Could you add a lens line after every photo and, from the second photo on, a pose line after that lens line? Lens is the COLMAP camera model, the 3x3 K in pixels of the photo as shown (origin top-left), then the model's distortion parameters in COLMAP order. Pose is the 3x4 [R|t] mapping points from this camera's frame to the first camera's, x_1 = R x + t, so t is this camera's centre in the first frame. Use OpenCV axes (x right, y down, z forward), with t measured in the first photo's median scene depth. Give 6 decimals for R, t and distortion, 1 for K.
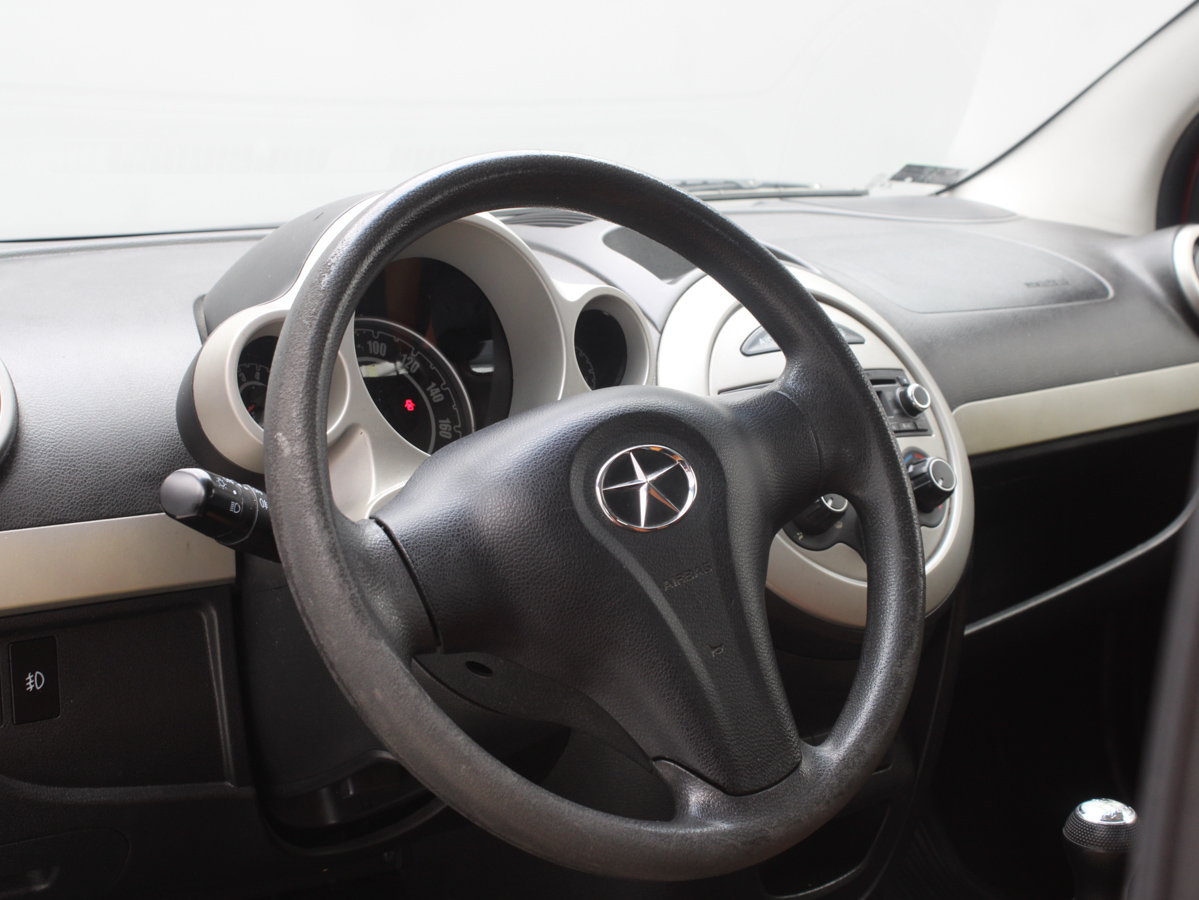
lens RADIAL K [[1972.6, 0, 599.5], [0, 1972.6, 450.0], [0, 0, 1]] dist [-0.022467, -0.032948]
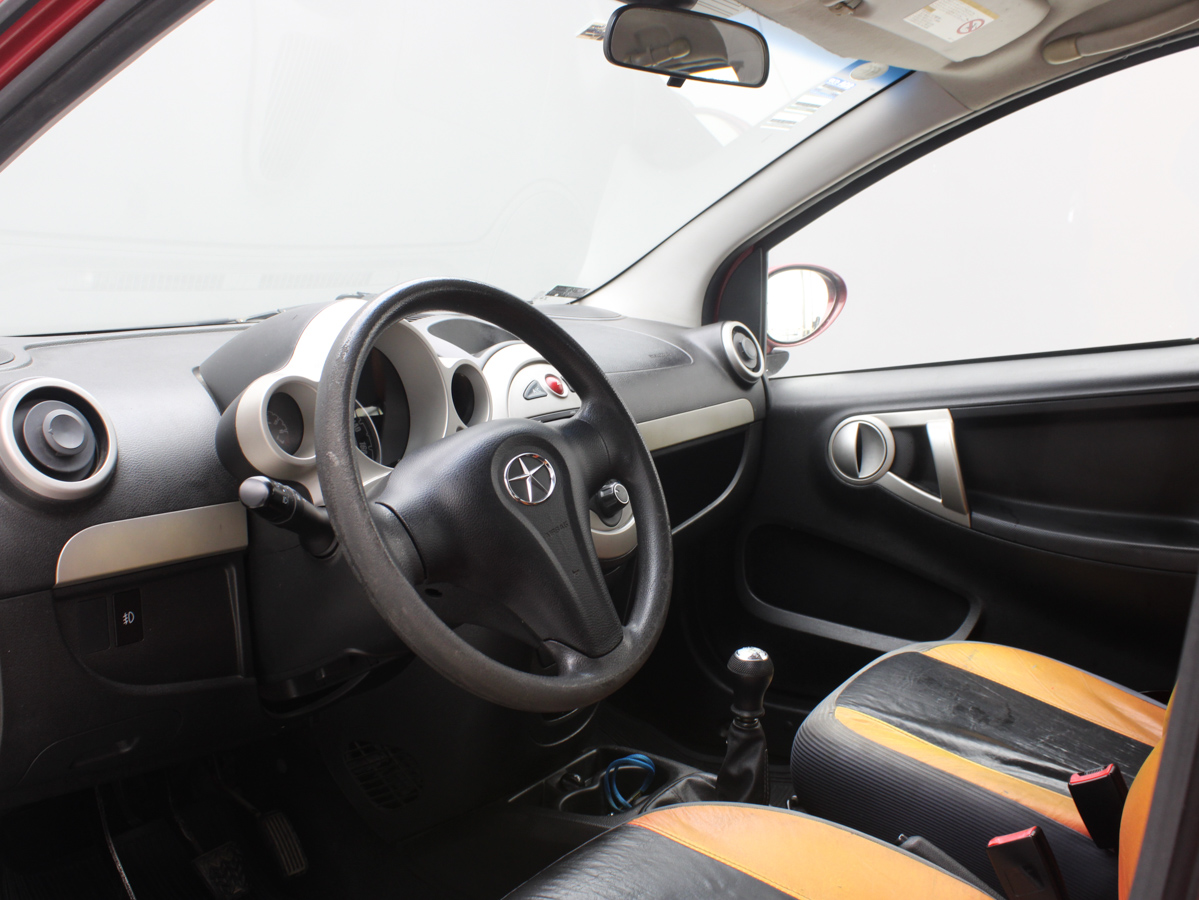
lens RADIAL K [[1178.4, 0, 701.4], [0, 1178.4, 450.5], [0, 0, 1]] dist [-0.110246, 0.000174]
pose [[0.956911, -0.031331, 0.288687, -0.116033], [0.032618, 0.999468, 0.000354, -0.000236], [-0.288544, 0.009078, 0.957424, 0.005778]]
